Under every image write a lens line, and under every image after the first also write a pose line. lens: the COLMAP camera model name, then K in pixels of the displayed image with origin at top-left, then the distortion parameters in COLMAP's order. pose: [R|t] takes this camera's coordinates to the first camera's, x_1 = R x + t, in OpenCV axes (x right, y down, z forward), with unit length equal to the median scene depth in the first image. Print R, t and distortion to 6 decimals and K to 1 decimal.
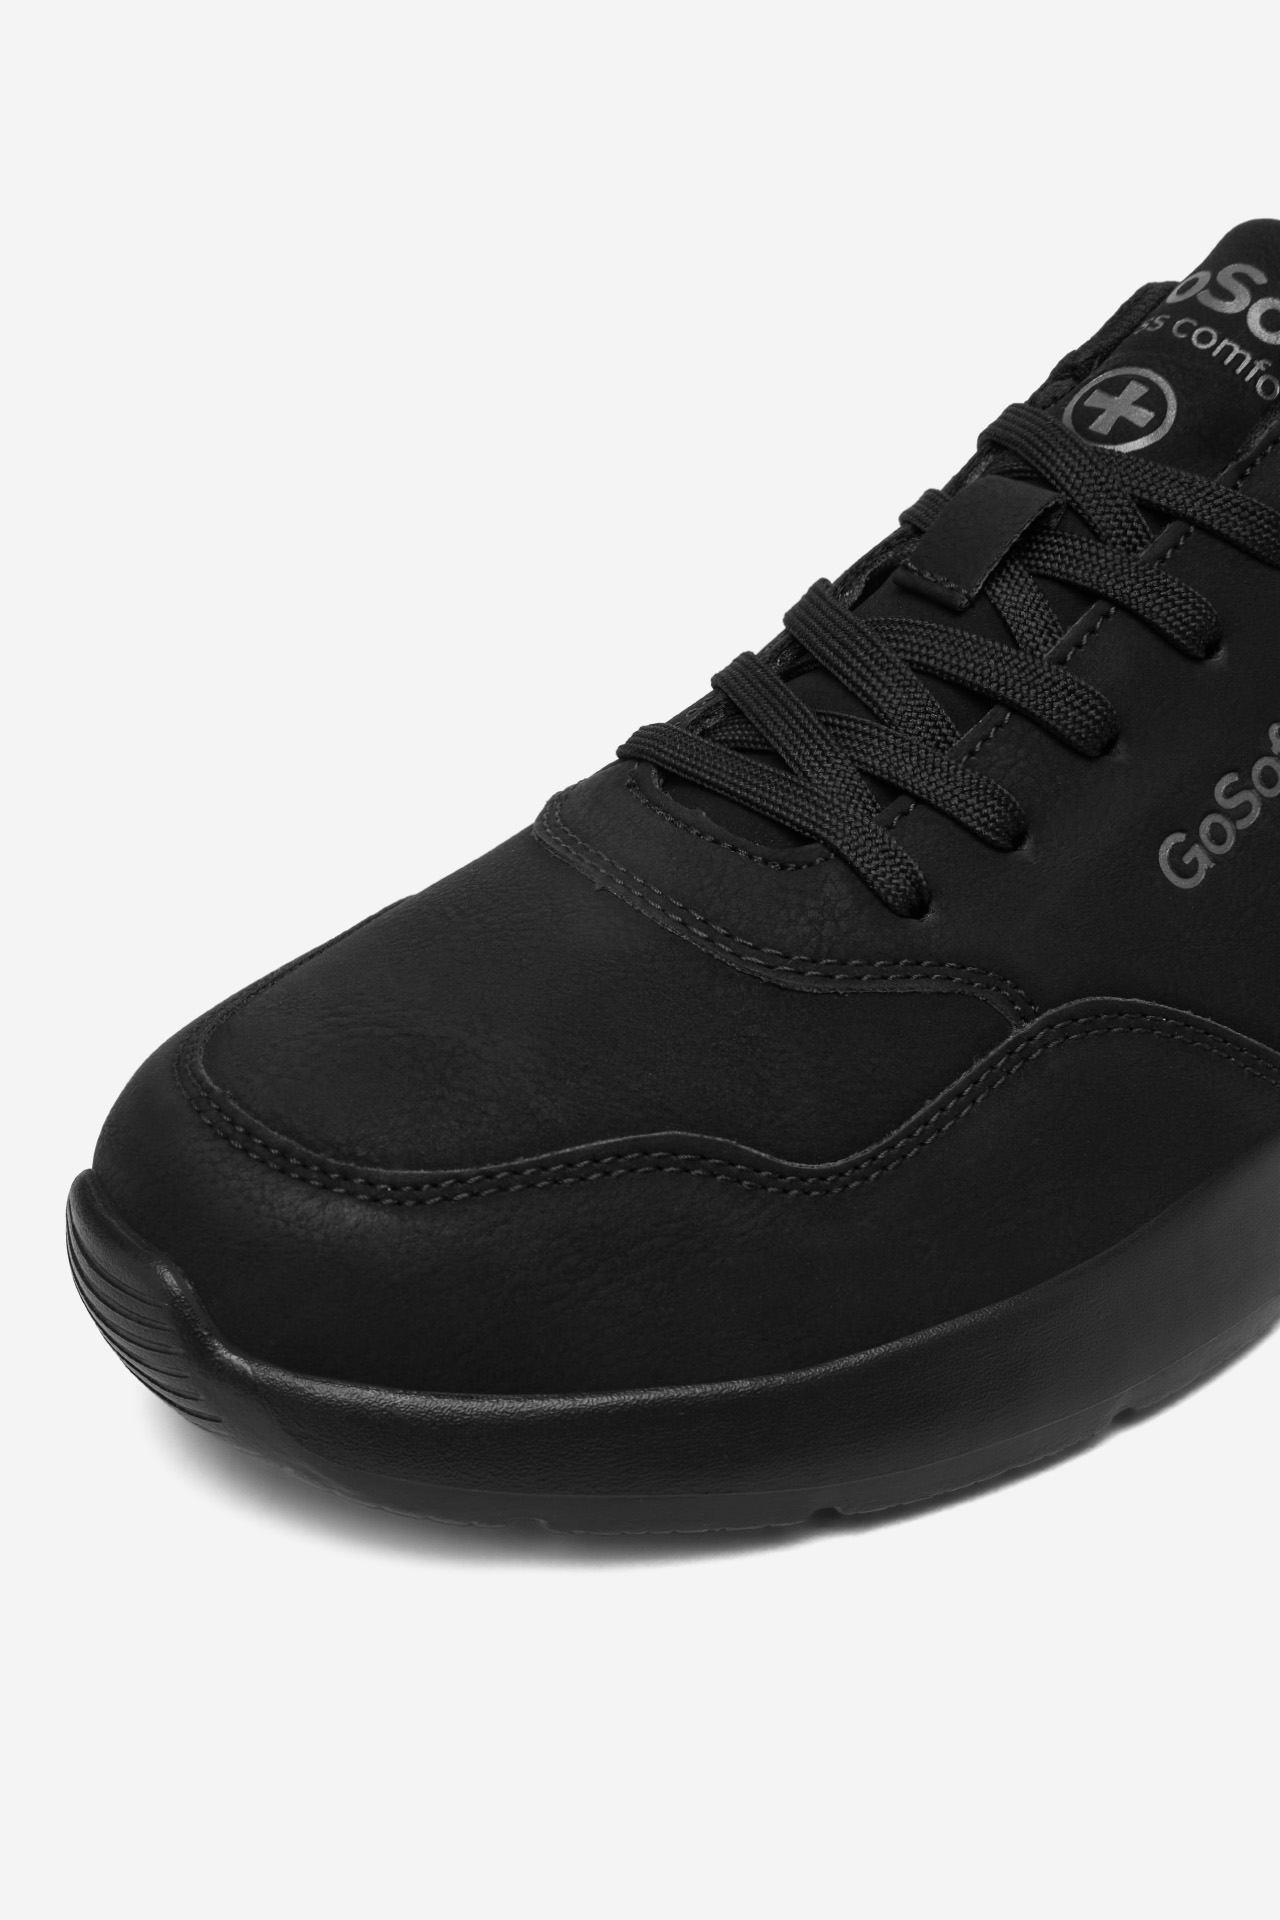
lens RADIAL K [[2482.7, 0, 640.0], [0, 2482.7, 960.0], [0, 0, 1]] dist [-0.027242, -0.018282]
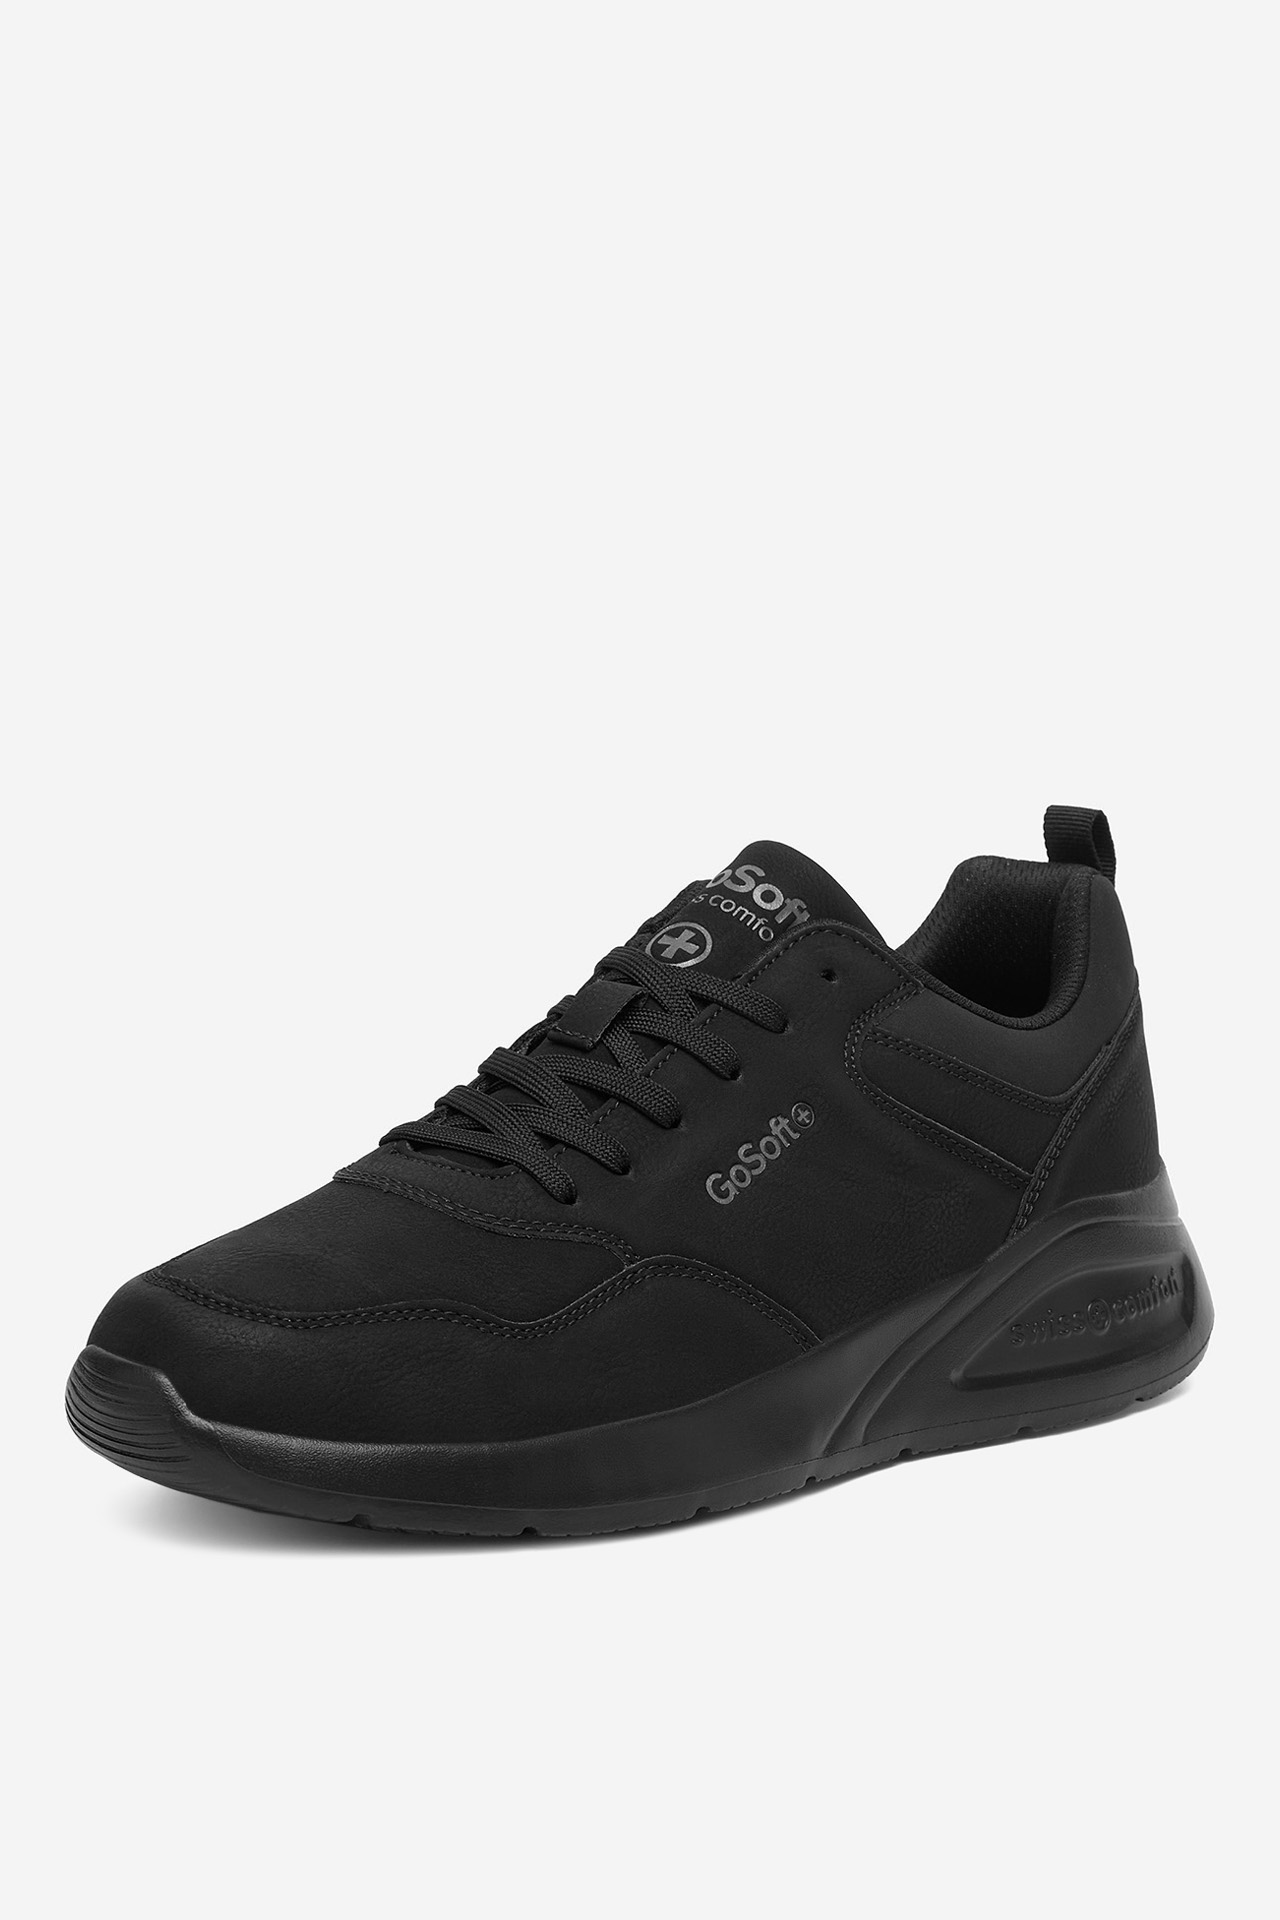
lens RADIAL K [[4221.7, 0, 640.0], [0, 4221.7, 960.0], [0, 0, 1]] dist [0.006445, 0.000523]
pose [[0.987856, 0.018469, 0.154271, -0.285292], [0.027666, 0.956133, -0.291625, 0.649137], [-0.152890, 0.292352, 0.944010, -1.768533]]
